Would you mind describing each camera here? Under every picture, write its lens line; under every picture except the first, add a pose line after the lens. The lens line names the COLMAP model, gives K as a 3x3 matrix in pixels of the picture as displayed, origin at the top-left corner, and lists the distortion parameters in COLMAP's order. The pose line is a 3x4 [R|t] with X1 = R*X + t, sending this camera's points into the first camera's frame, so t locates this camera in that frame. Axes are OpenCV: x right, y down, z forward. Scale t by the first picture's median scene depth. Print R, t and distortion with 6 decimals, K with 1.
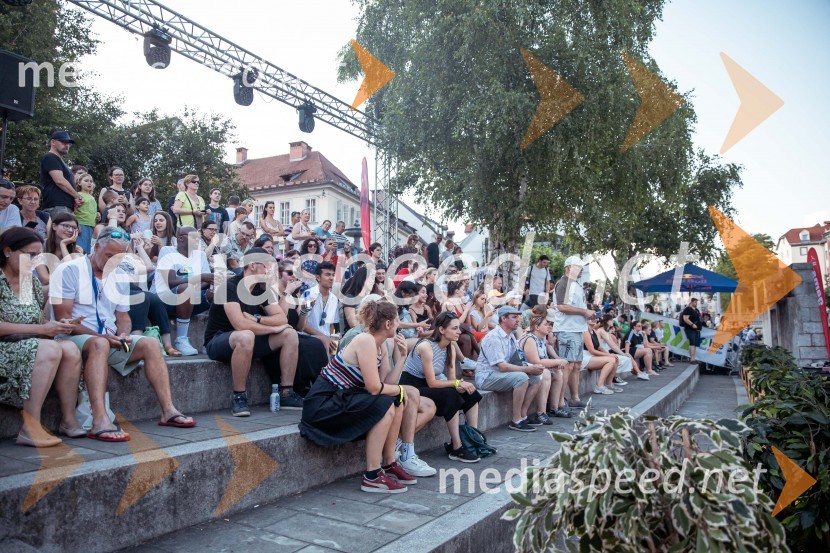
lens RADIAL K [[580.7, 0, 414.2], [0, 580.7, 274.9], [0, 0, 1]] dist [-0.107708, 0.088508]
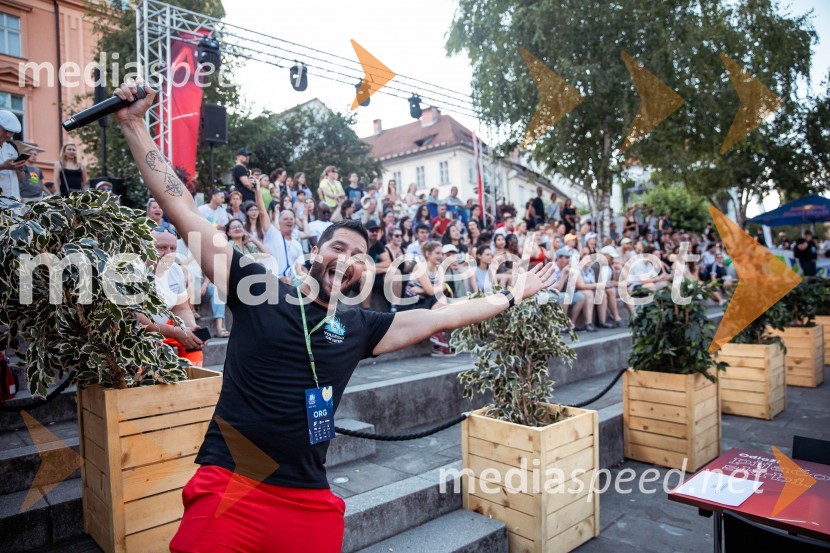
lens RADIAL K [[580.7, 0, 415.3], [0, 580.7, 276.2], [0, 0, 1]] dist [-0.107708, 0.088508]
pose [[0.966775, -0.054774, -0.249693, 0.056694], [0.074258, 0.994829, 0.069288, 0.002612], [0.244607, -0.085528, 0.965843, -0.125971]]
